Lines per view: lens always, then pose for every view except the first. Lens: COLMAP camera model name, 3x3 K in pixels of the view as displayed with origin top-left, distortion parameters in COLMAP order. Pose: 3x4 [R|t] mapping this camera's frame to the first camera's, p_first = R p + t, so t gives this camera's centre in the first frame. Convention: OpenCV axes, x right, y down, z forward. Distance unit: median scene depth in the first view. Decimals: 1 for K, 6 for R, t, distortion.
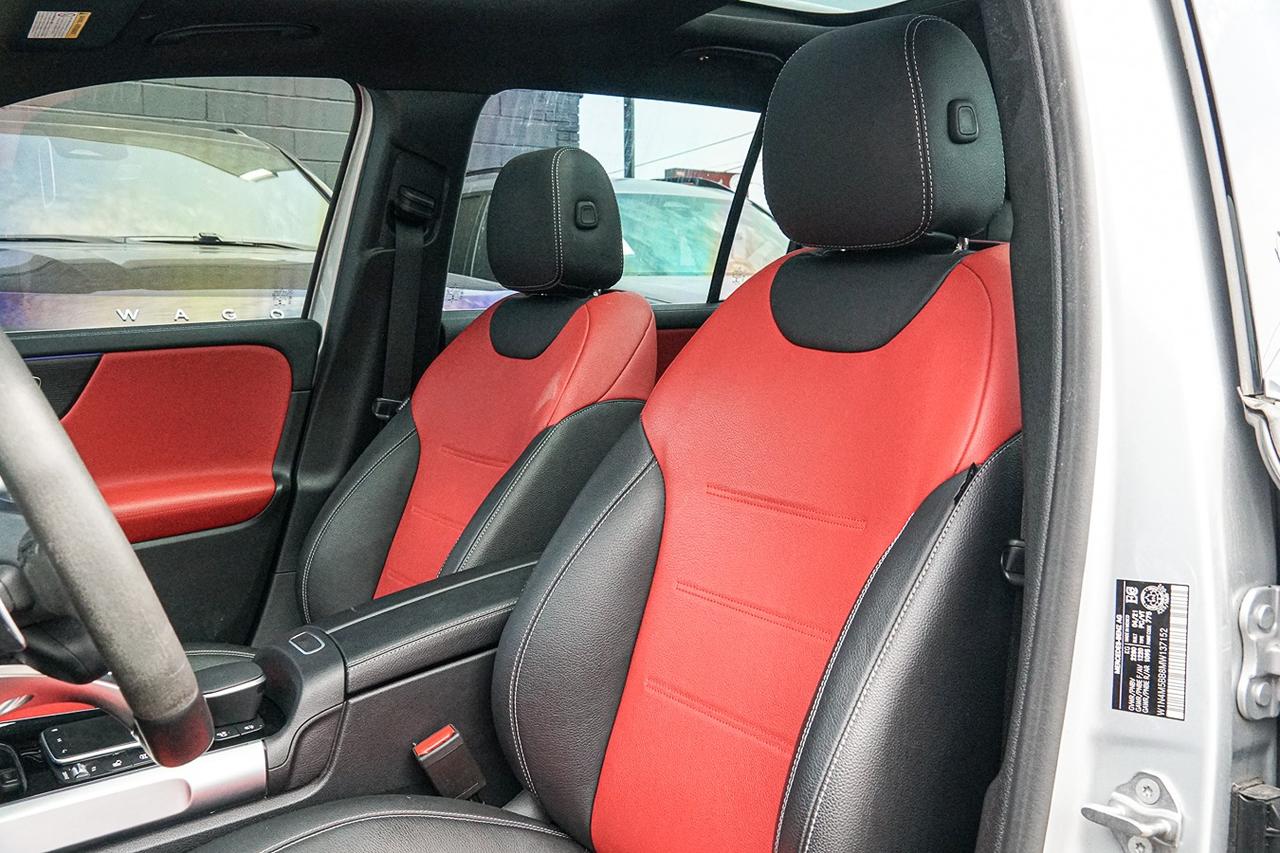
lens RADIAL K [[1223.7, 0, 642.4], [0, 1223.7, 425.6], [0, 0, 1]] dist [-0.024797, 0.021963]
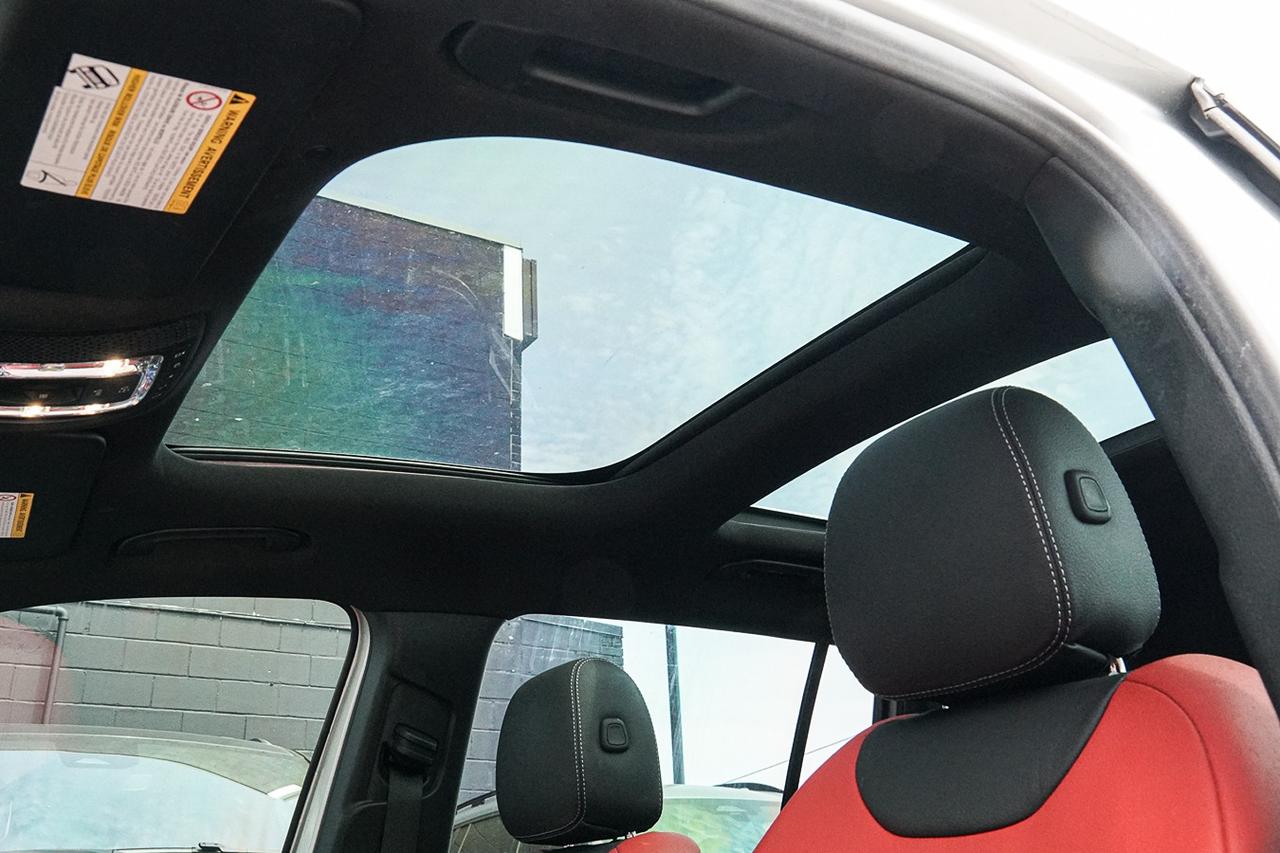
lens RADIAL K [[1223.7, 0, 642.4], [0, 1223.7, 425.6], [0, 0, 1]] dist [-0.024797, 0.021963]
pose [[0.998232, -0.052701, -0.027496, 0.005760], [0.032717, 0.873299, -0.486084, 0.041182], [0.049629, 0.484325, 0.873479, 0.175241]]
